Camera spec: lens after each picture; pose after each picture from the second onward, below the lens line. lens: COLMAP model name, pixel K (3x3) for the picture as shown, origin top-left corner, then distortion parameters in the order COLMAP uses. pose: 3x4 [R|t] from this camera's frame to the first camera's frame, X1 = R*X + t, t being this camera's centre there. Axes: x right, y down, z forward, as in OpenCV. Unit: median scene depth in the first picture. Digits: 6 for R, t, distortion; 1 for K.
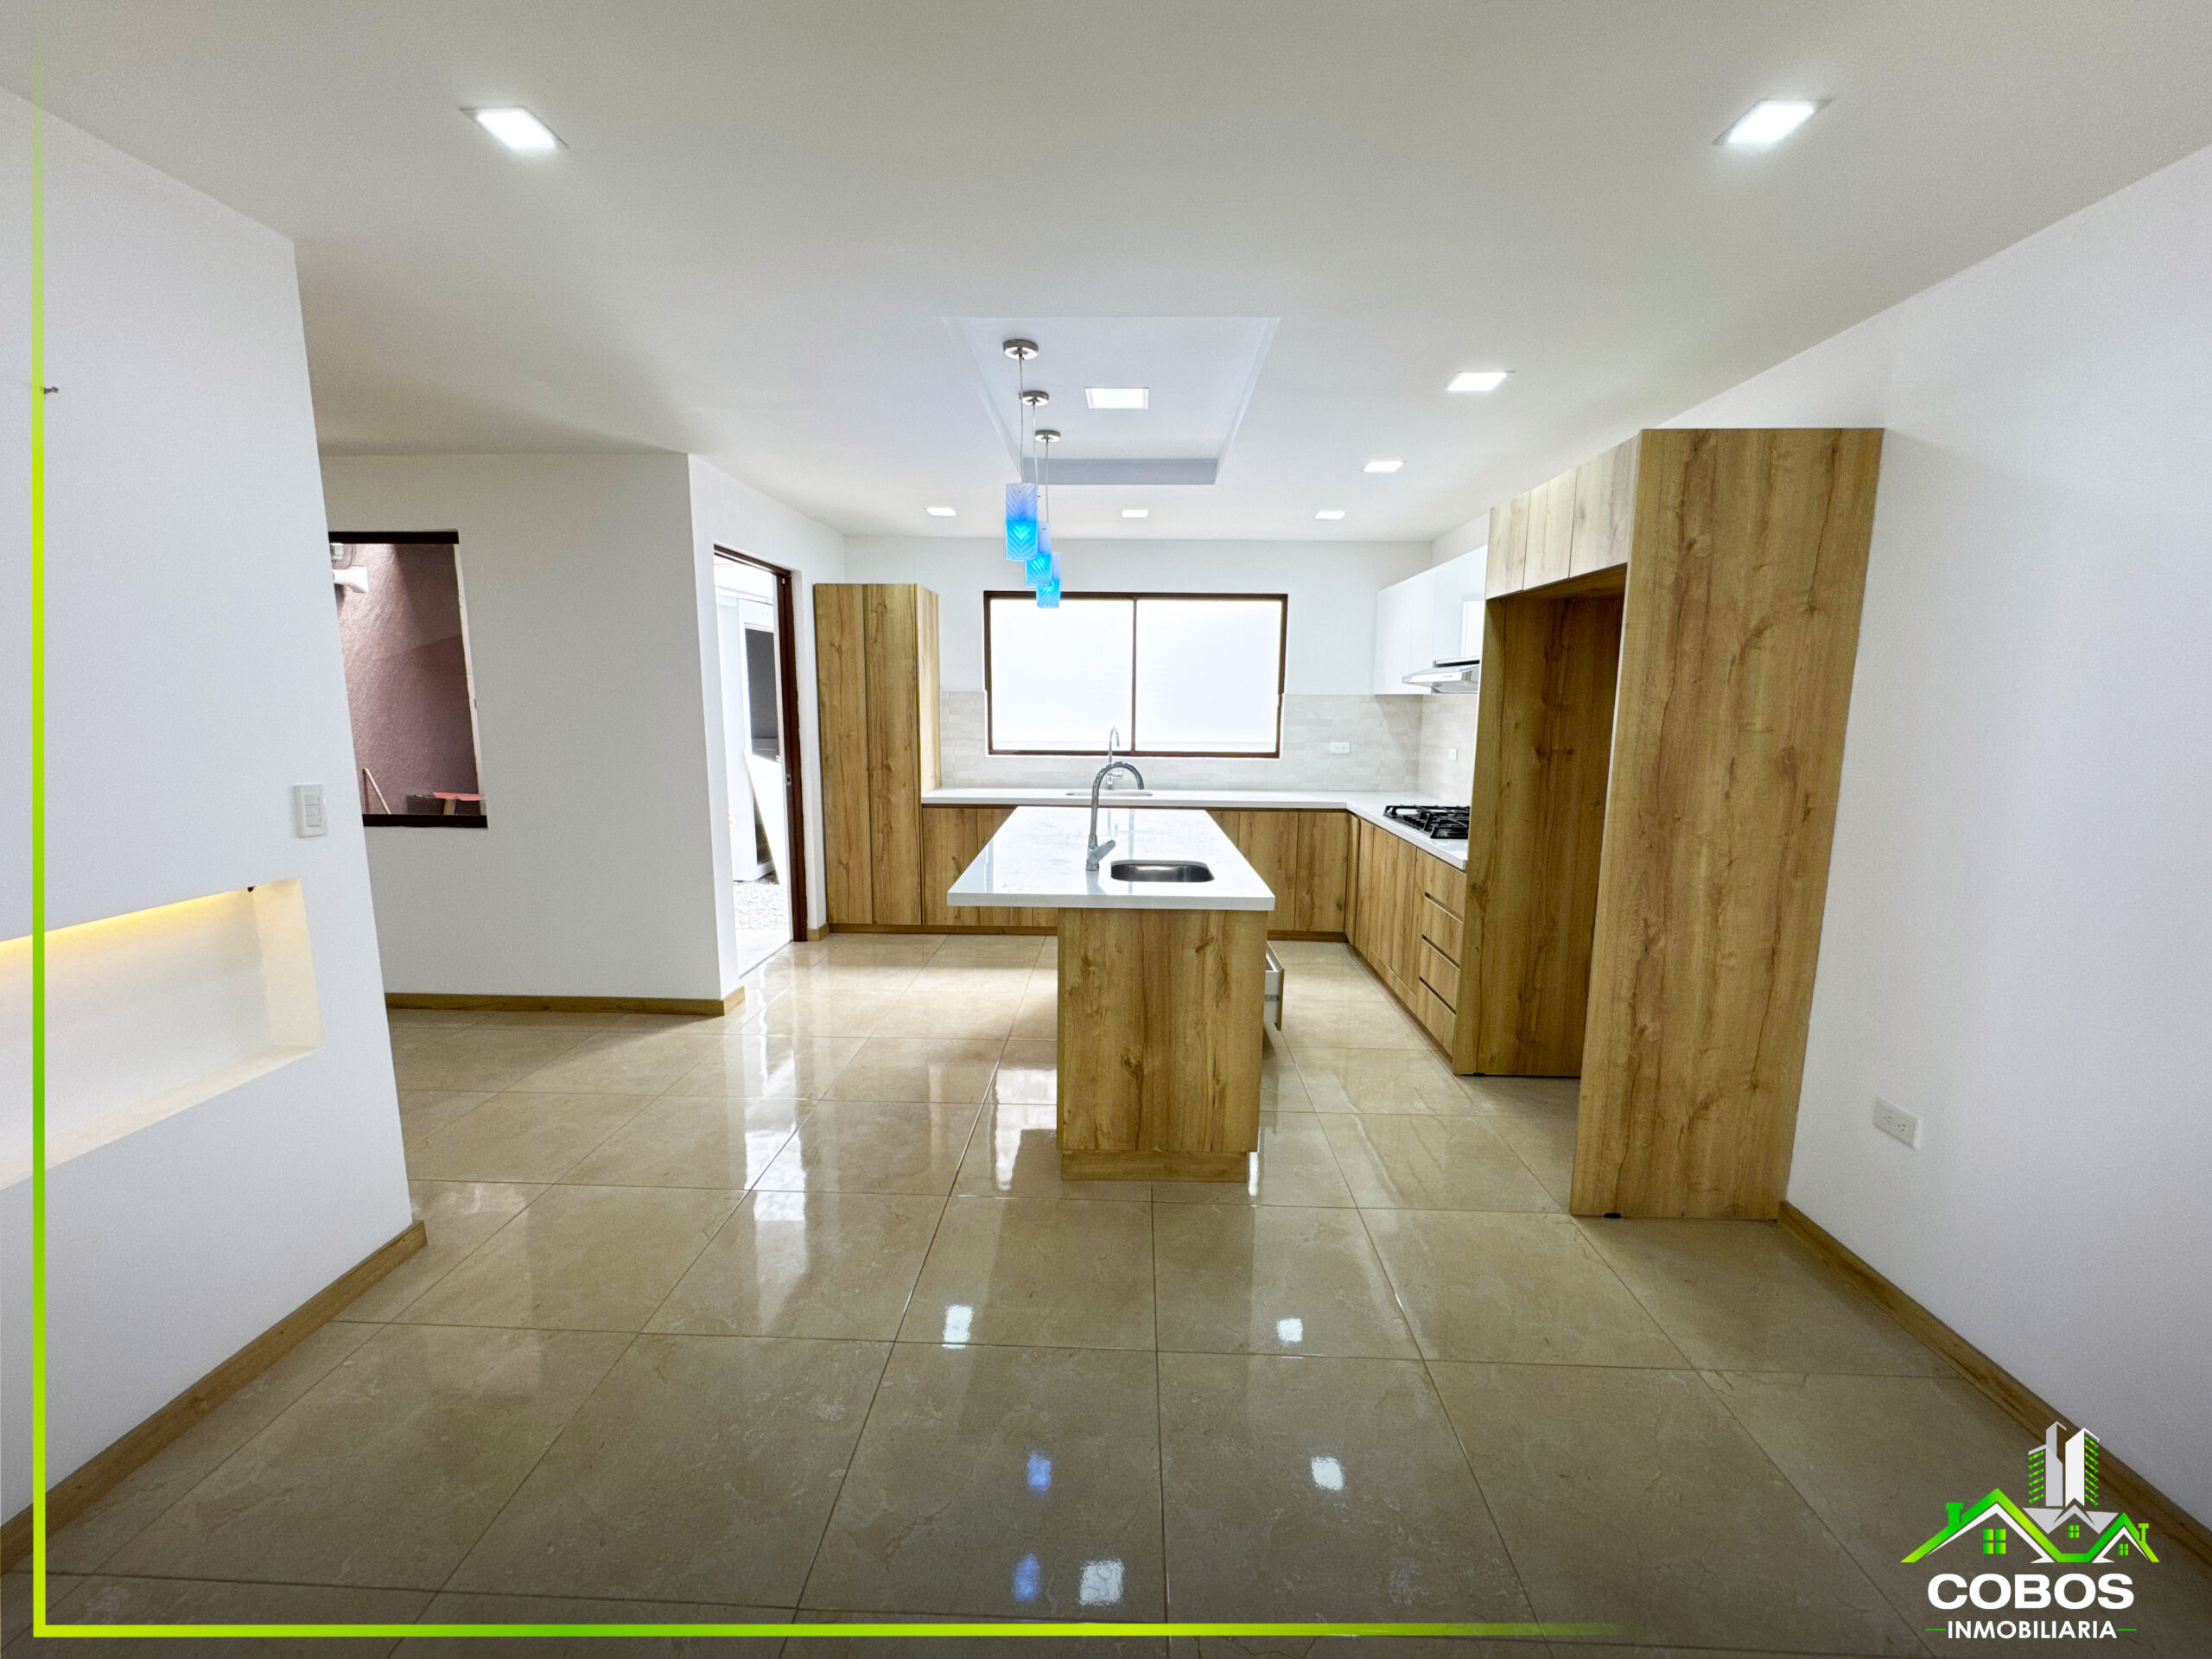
lens RADIAL K [[878.7, 0, 1103.6], [0, 878.7, 832.6], [0, 0, 1]] dist [-0.003403, -0.000226]
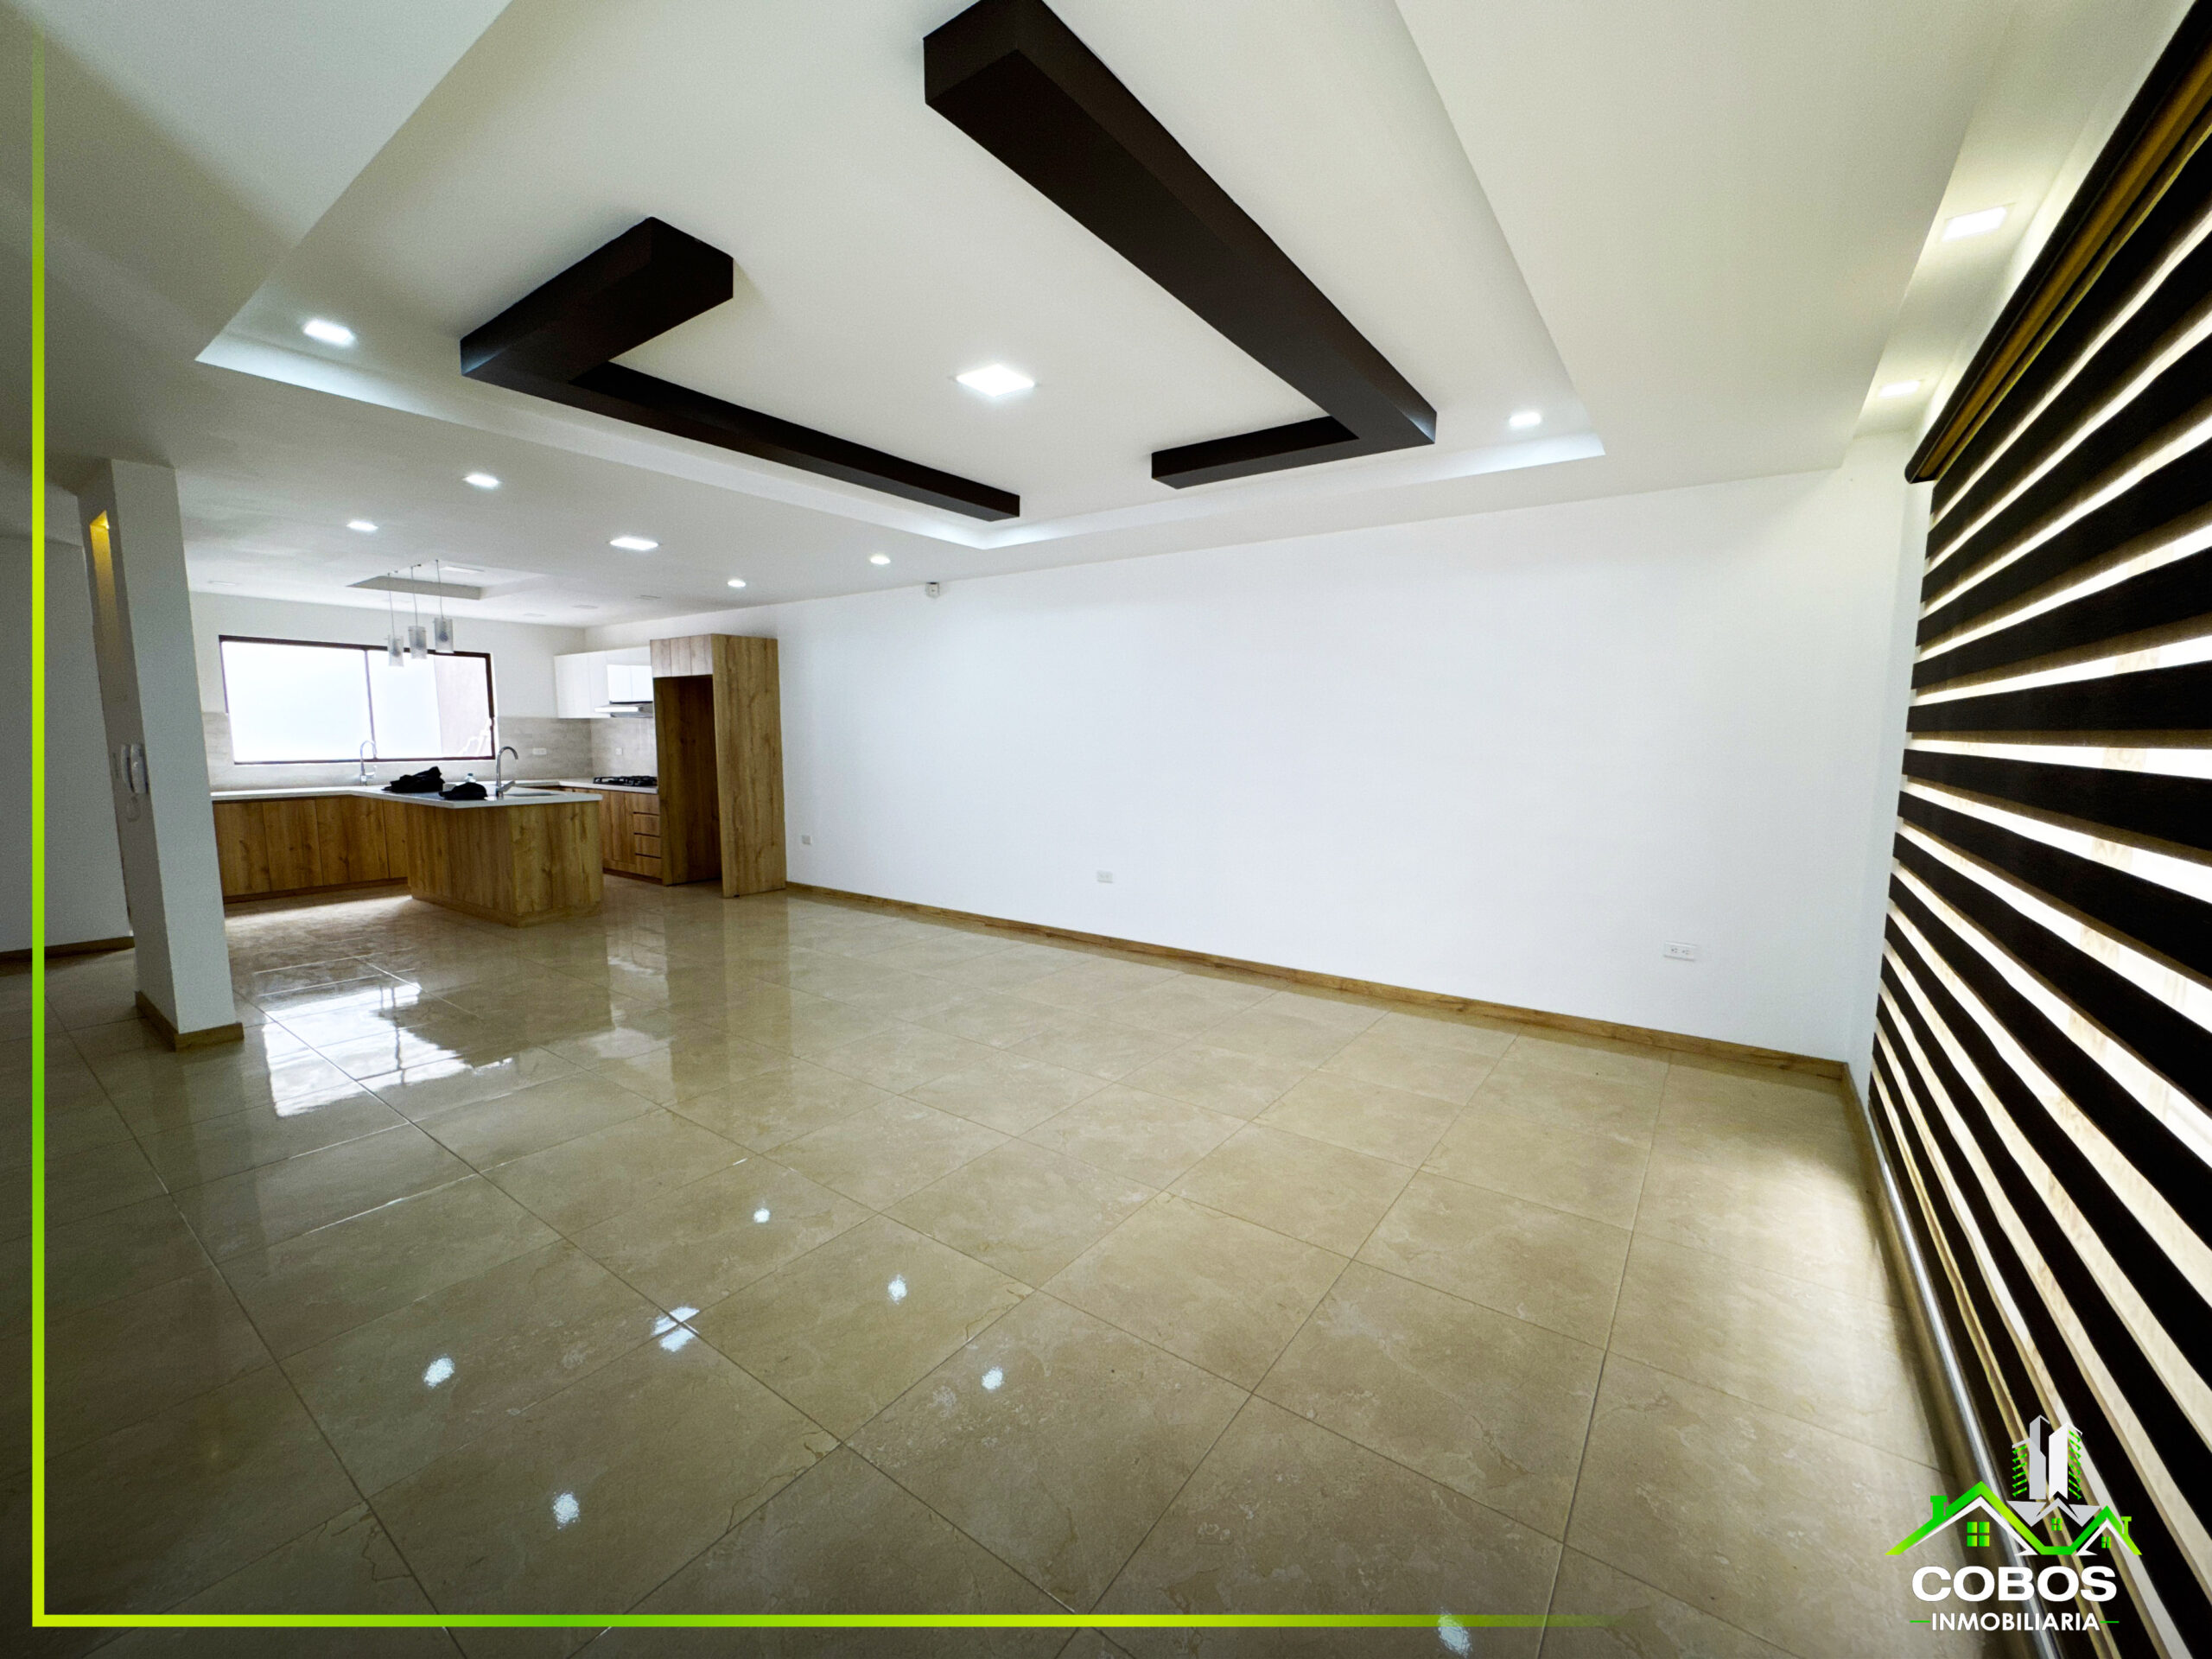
lens RADIAL K [[878.7, 0, 1098.3], [0, 878.7, 824.9], [0, 0, 1]] dist [-0.003403, -0.000226]
pose [[0.554286, -0.092688, 0.827149, -1.082289], [0.127886, 0.991463, 0.025403, 0.269961], [-0.822443, 0.091701, 0.561408, -1.554456]]
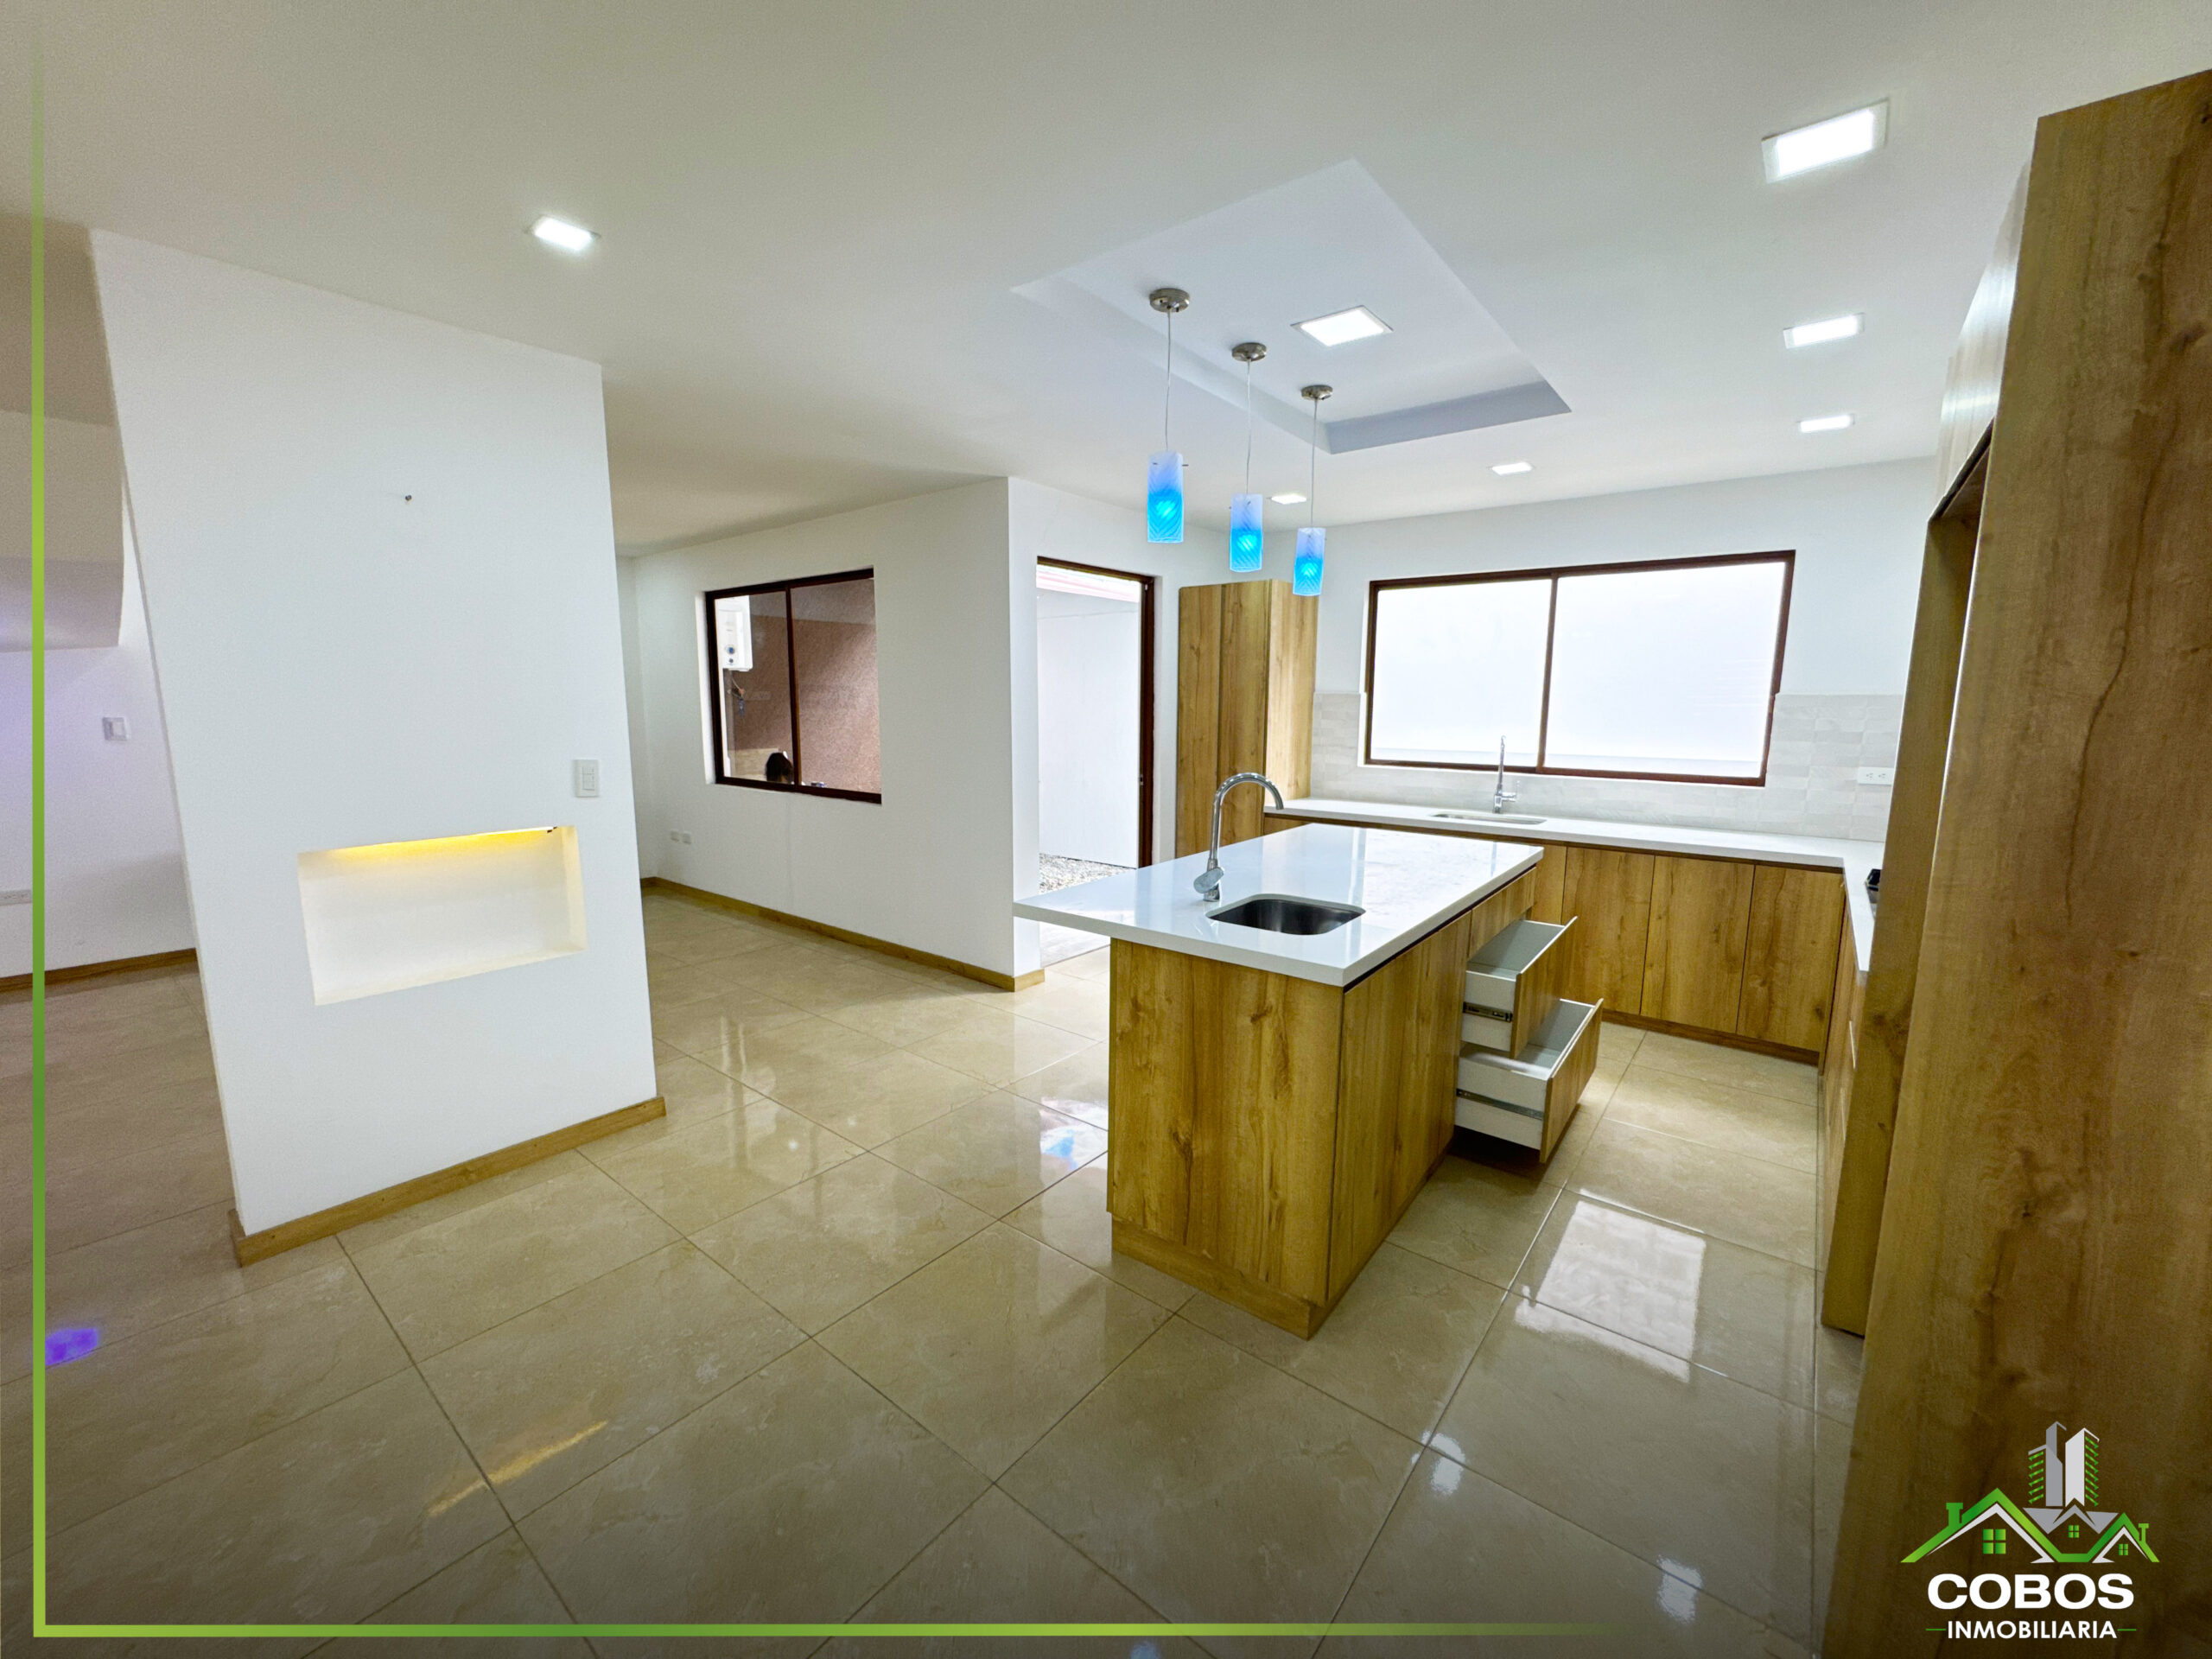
lens RADIAL K [[878.7, 0, 1108.0], [0, 878.7, 832.3], [0, 0, 1]] dist [-0.003403, -0.000226]
pose [[0.801954, 0.087470, -0.590947, 0.436520], [-0.091982, 0.995506, 0.022526, -0.035563], [0.590261, 0.036292, 0.806396, 0.283758]]
